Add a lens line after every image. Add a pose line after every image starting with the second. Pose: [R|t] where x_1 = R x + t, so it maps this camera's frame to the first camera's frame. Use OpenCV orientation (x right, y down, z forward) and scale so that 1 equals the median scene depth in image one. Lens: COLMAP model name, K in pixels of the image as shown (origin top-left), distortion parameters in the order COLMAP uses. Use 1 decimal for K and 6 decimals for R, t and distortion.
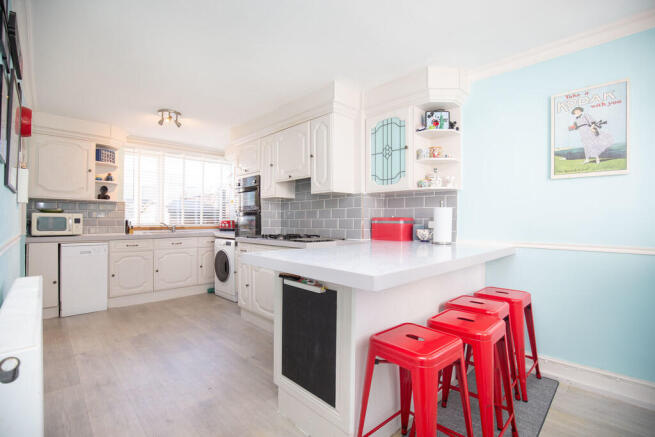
lens RADIAL K [[306.6, 0, 328.8], [0, 306.6, 217.3], [0, 0, 1]] dist [-0.004899, -0.000189]
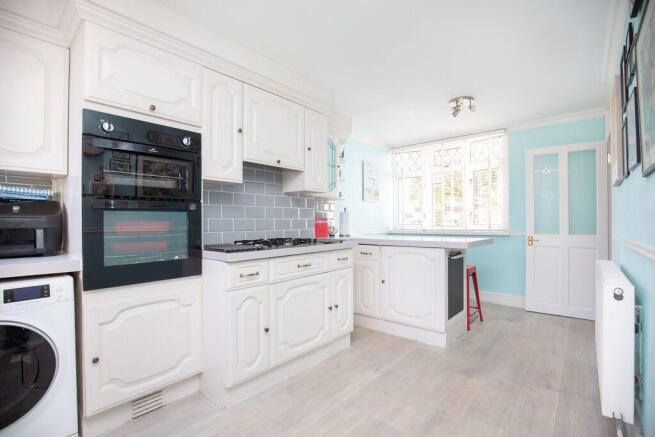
lens RADIAL K [[306.6, 0, 329.0], [0, 306.6, 219.4], [0, 0, 1]] dist [-0.004899, -0.000189]
pose [[-0.110751, 0.003974, 0.993840, -0.926690], [-0.003883, 0.999983, -0.004431, 0.011215], [-0.993841, -0.004350, -0.110734, 1.012211]]
